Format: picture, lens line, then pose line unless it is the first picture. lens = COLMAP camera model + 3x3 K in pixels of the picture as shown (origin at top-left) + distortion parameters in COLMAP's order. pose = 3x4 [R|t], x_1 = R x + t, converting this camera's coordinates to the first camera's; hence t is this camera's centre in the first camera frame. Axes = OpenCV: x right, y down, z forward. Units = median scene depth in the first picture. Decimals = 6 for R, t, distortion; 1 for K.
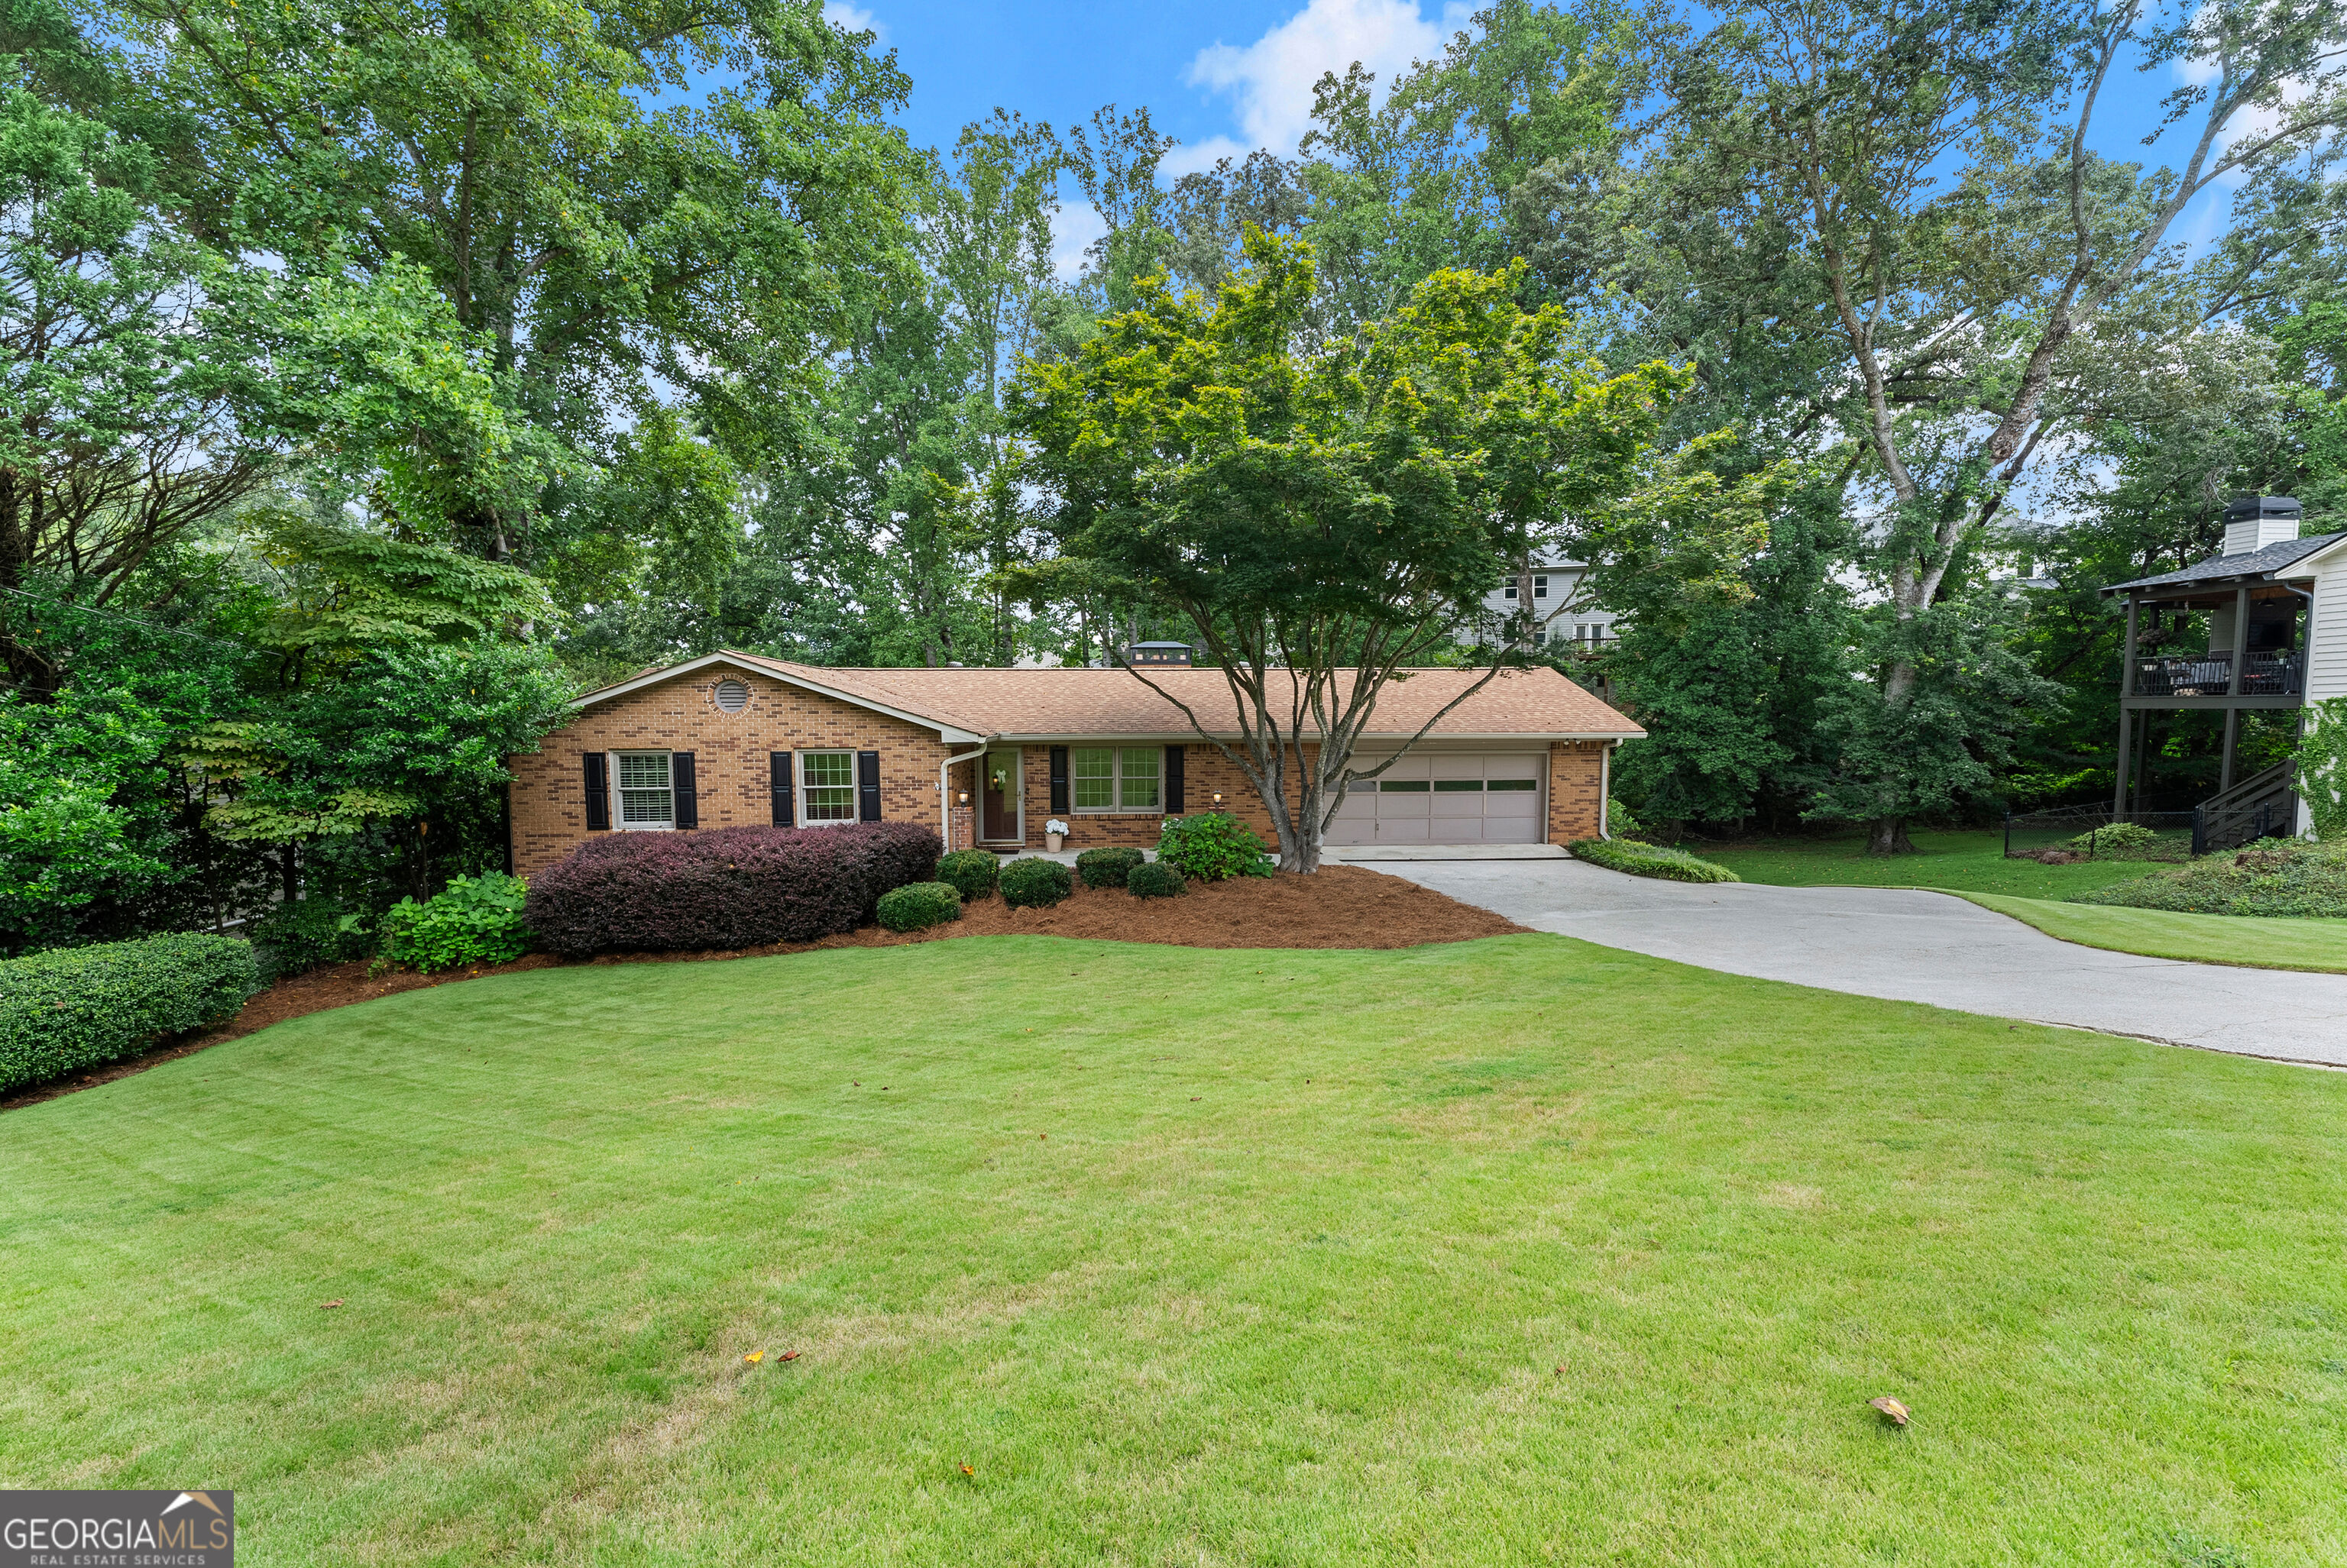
lens RADIAL K [[941.7, 0, 1166.7], [0, 941.7, 769.4], [0, 0, 1]] dist [0.000040, -0.000379]
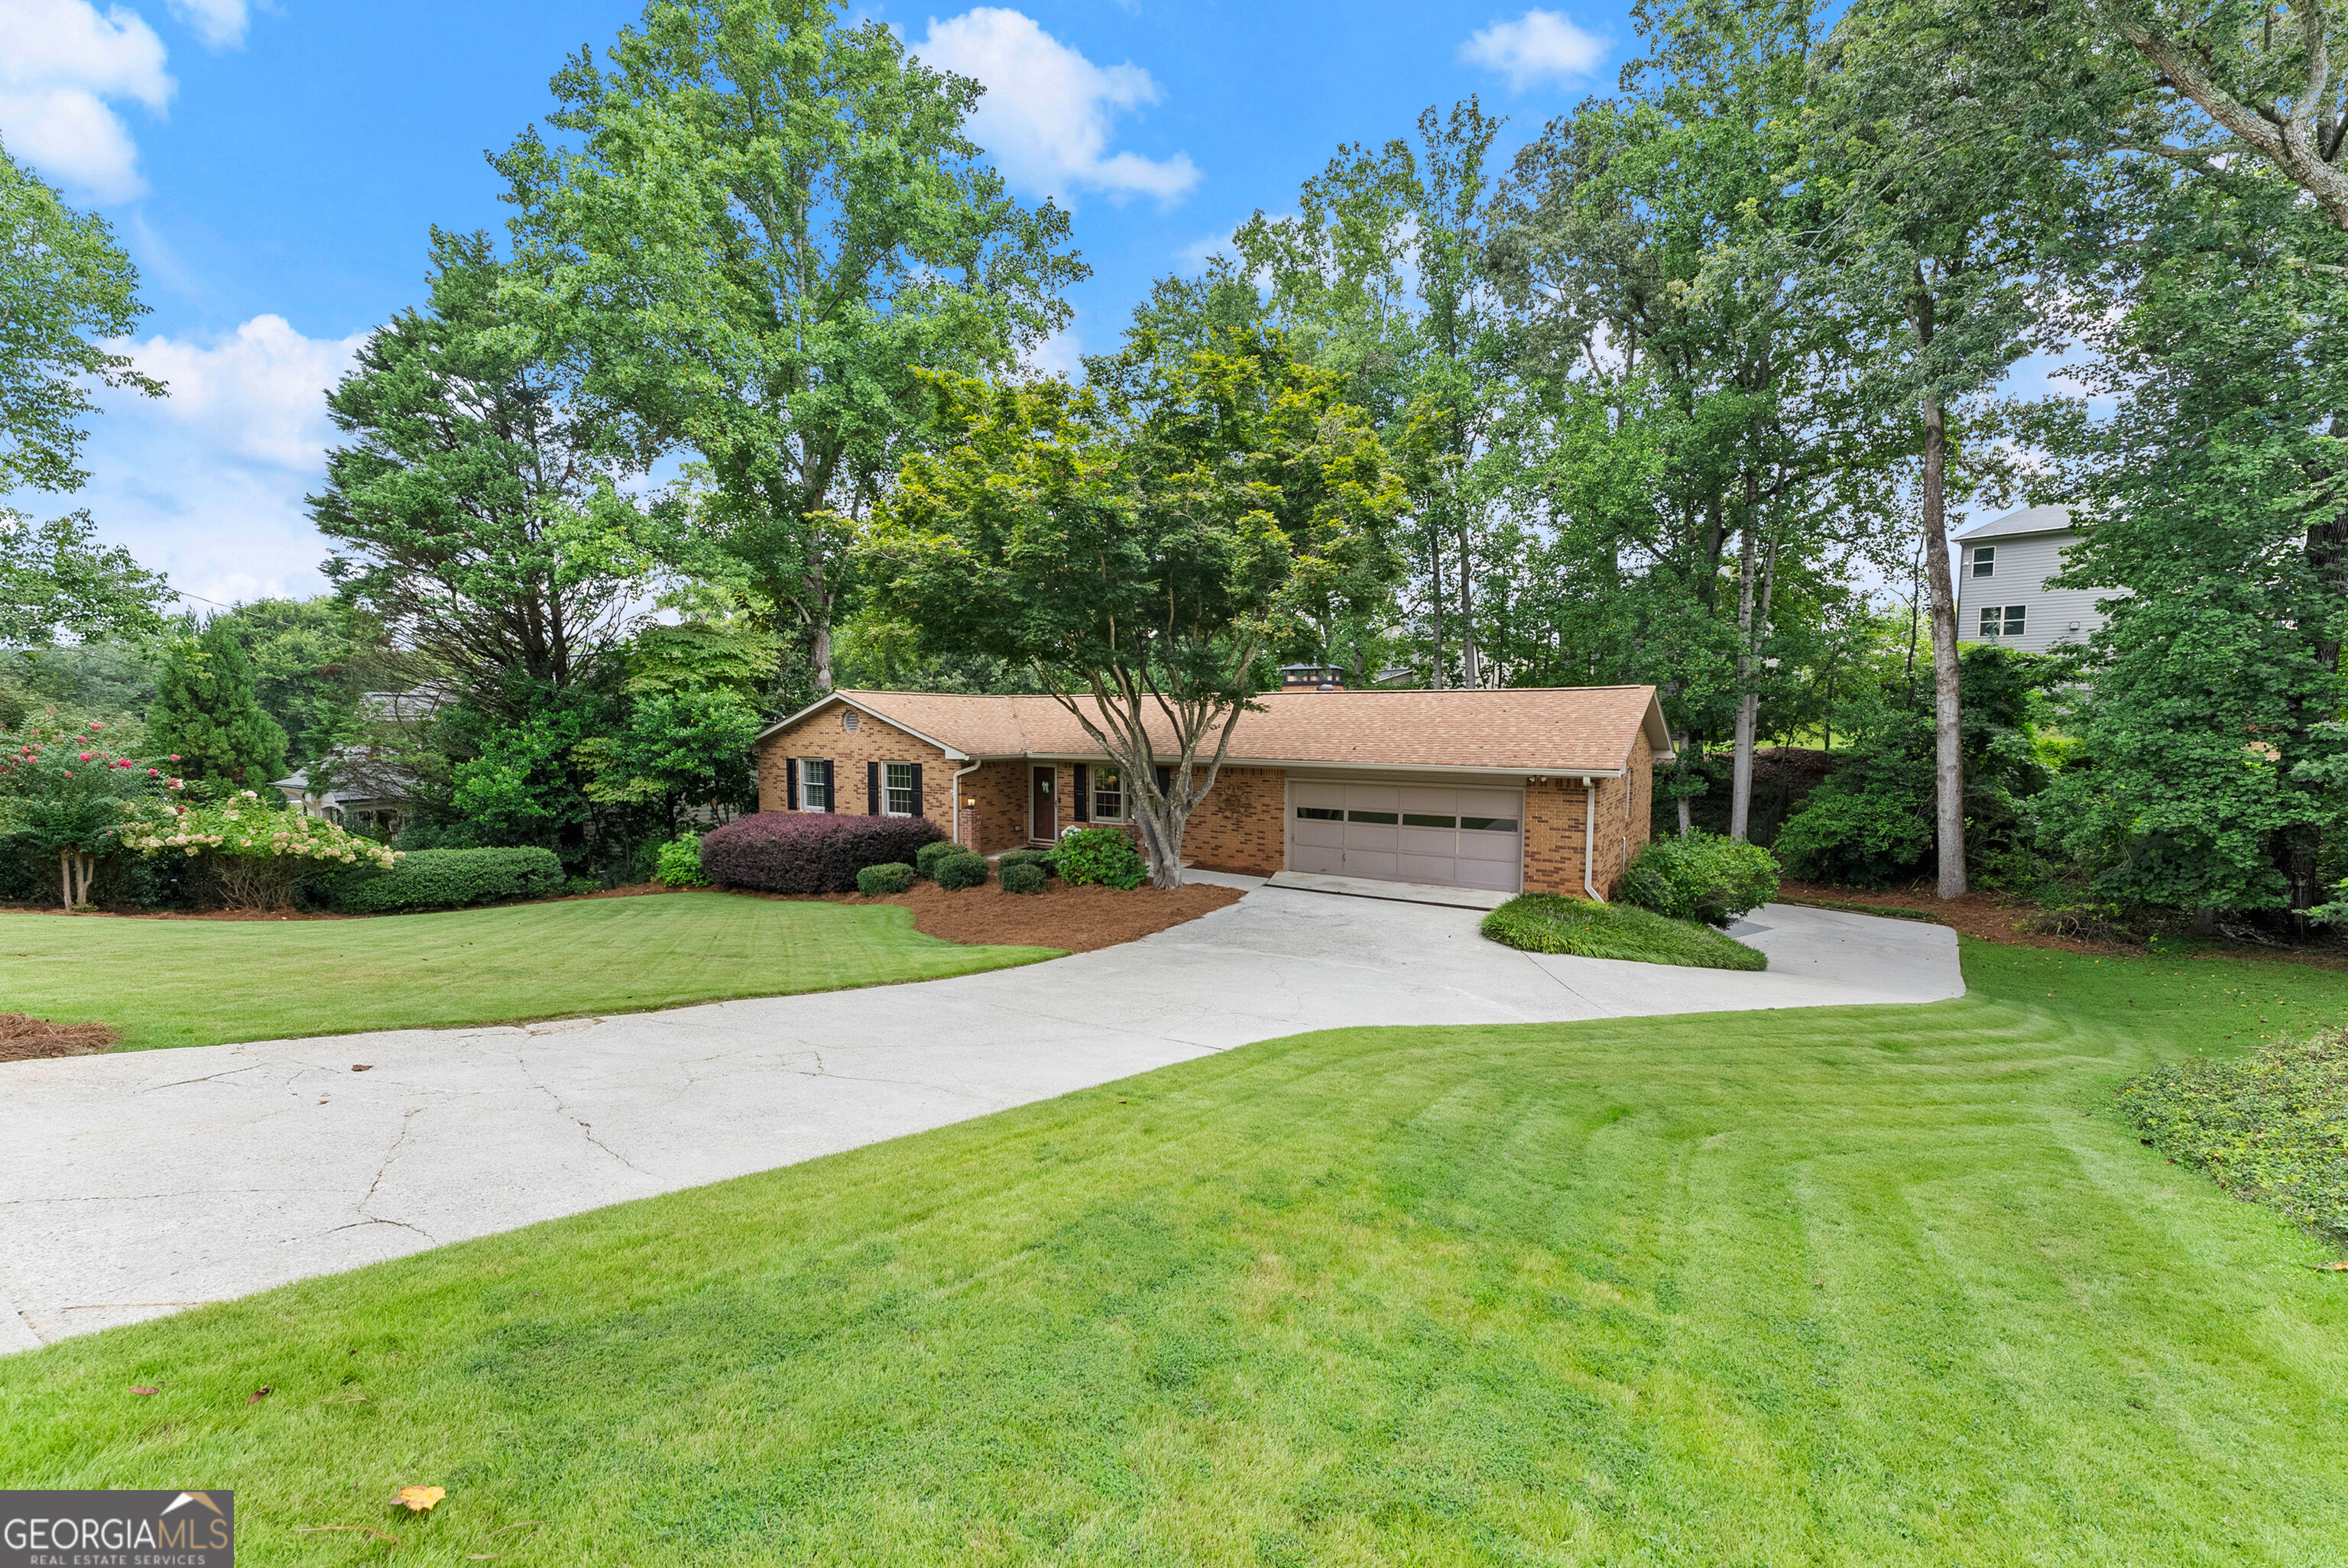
lens RADIAL K [[966.4, 0, 1170.7], [0, 966.4, 768.9], [0, 0, 1]] dist [-0.004194, -0.000034]
pose [[0.809437, 0.036224, -0.586088, 0.784227], [-0.039809, 0.999184, 0.006777, -0.035444], [0.585856, 0.017846, 0.810219, 0.099321]]
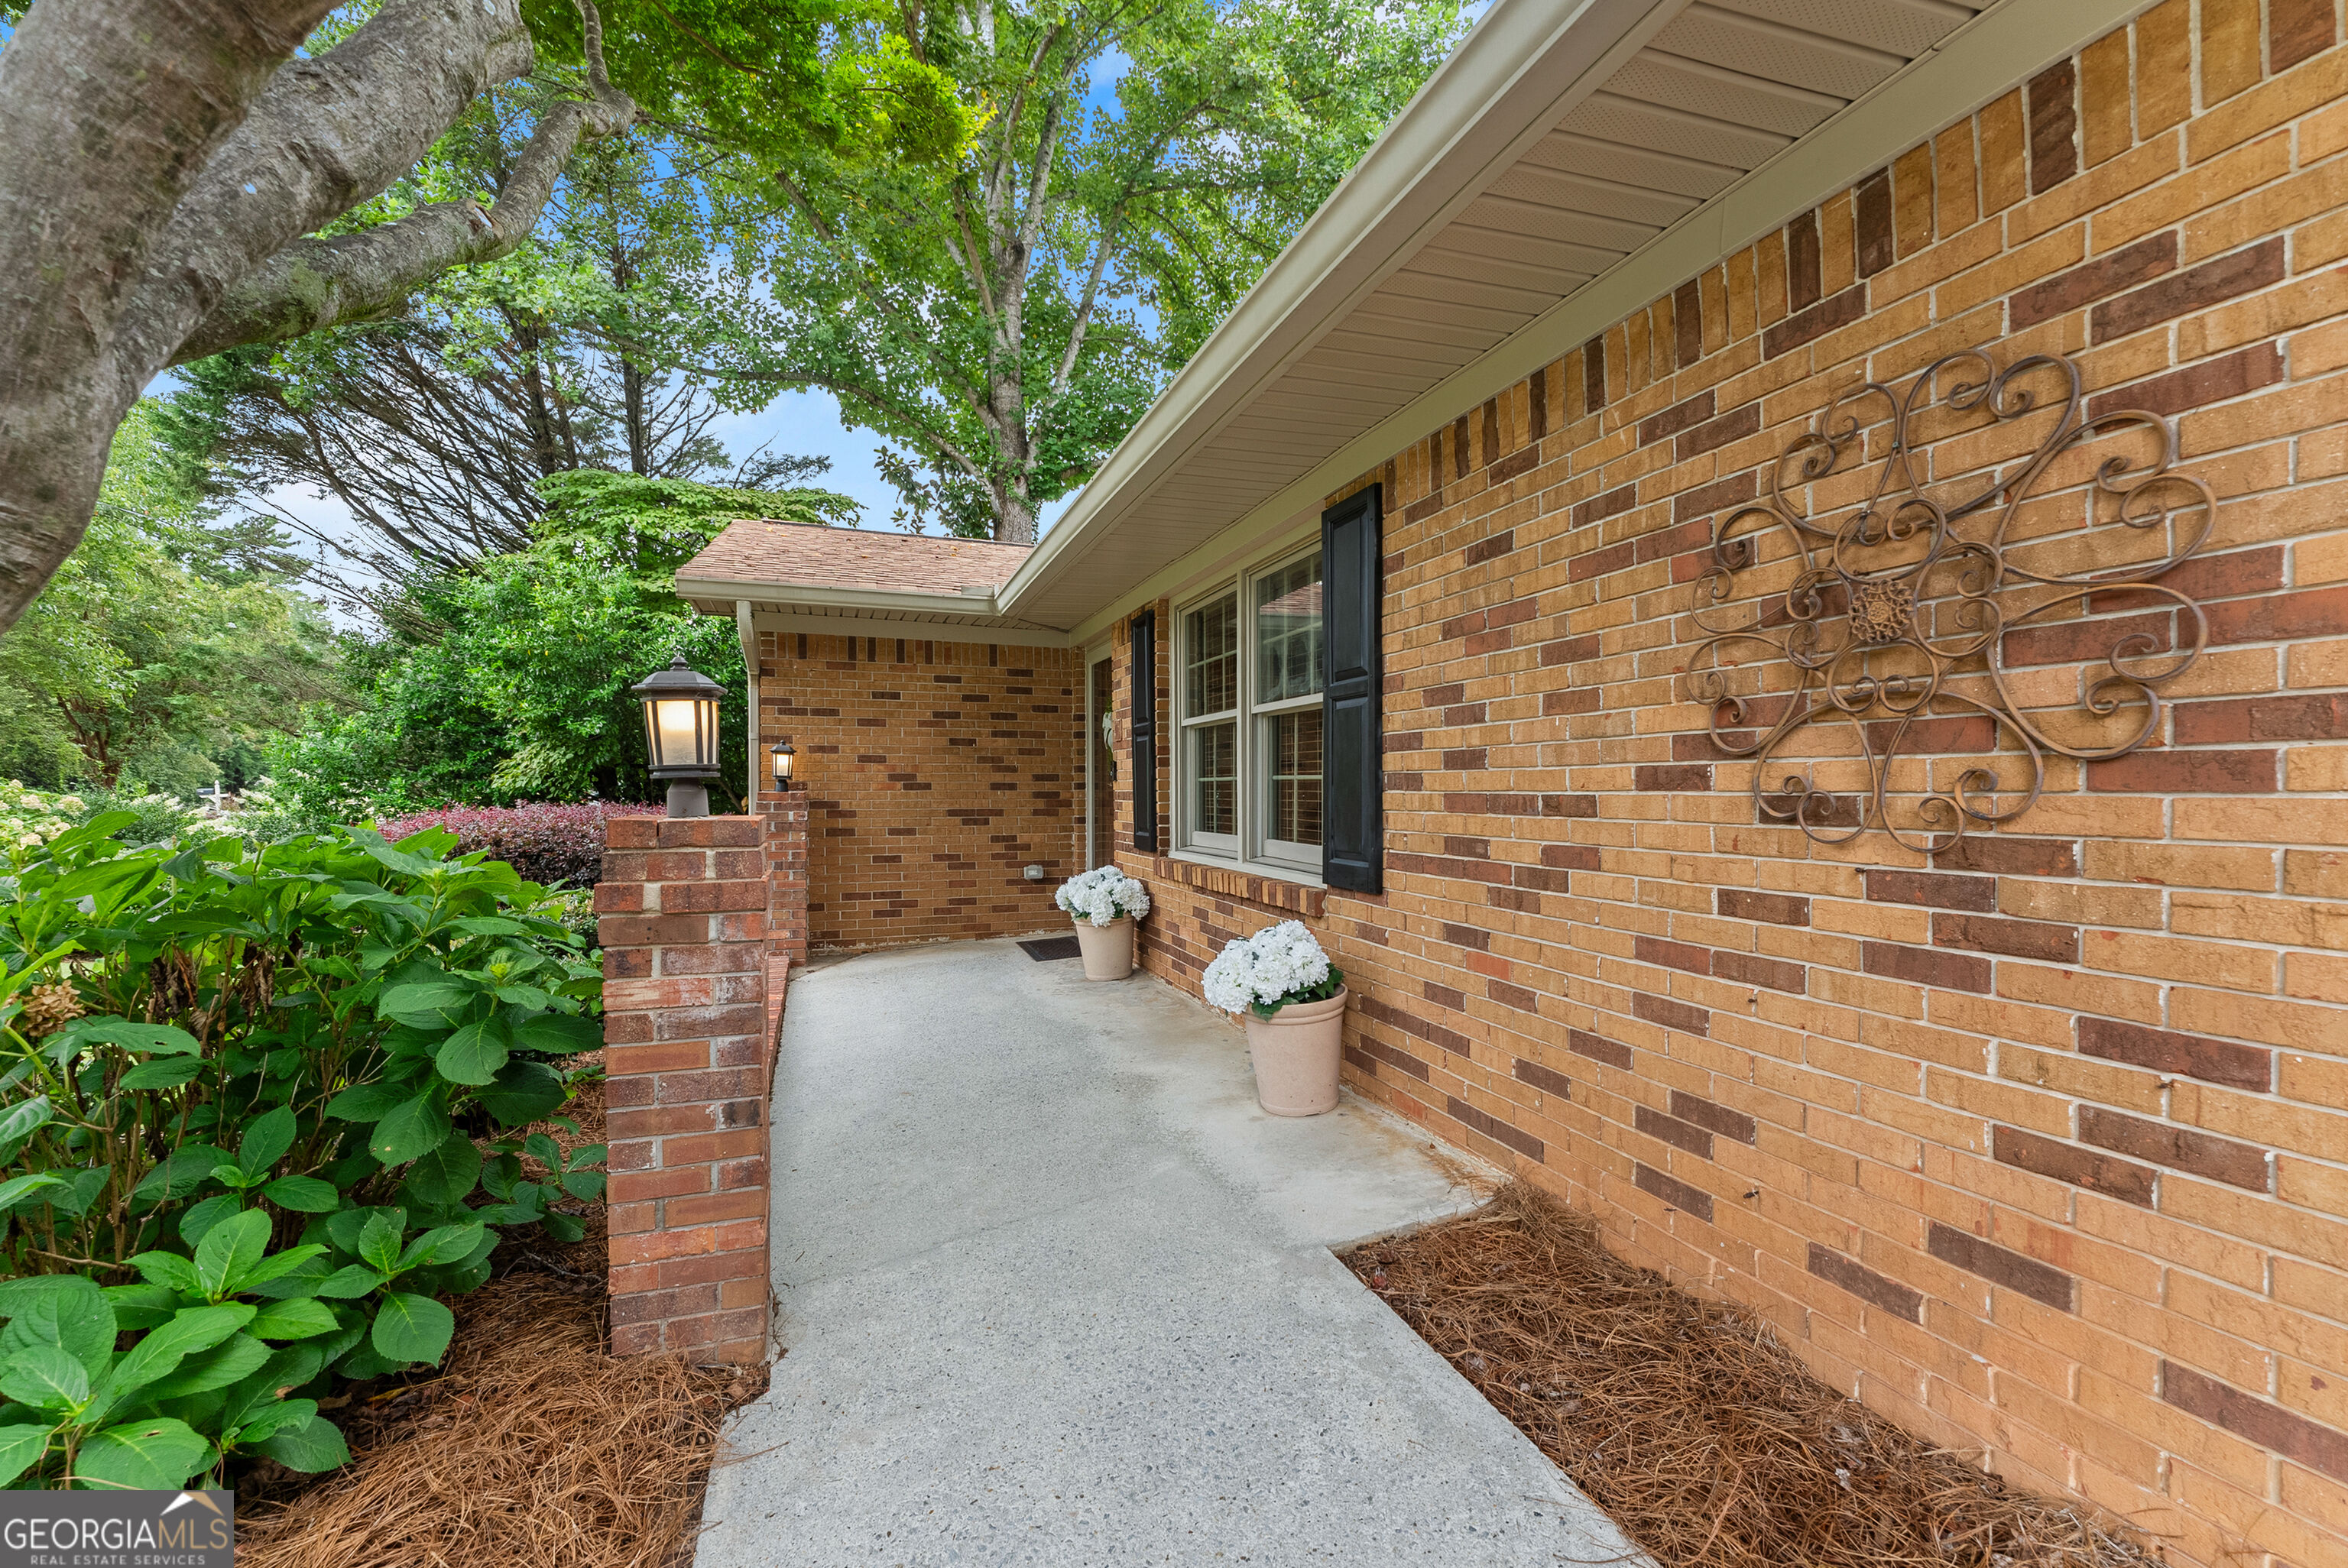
lens RADIAL K [[951.2, 0, 1161.8], [0, 951.2, 807.2], [0, 0, 1]] dist [0.000798, 0.000144]
pose [[0.265892, 0.022893, -0.963731, 0.192563], [-0.051948, 0.998606, 0.009389, 0.036208], [0.962602, 0.047567, 0.266711, 1.063276]]
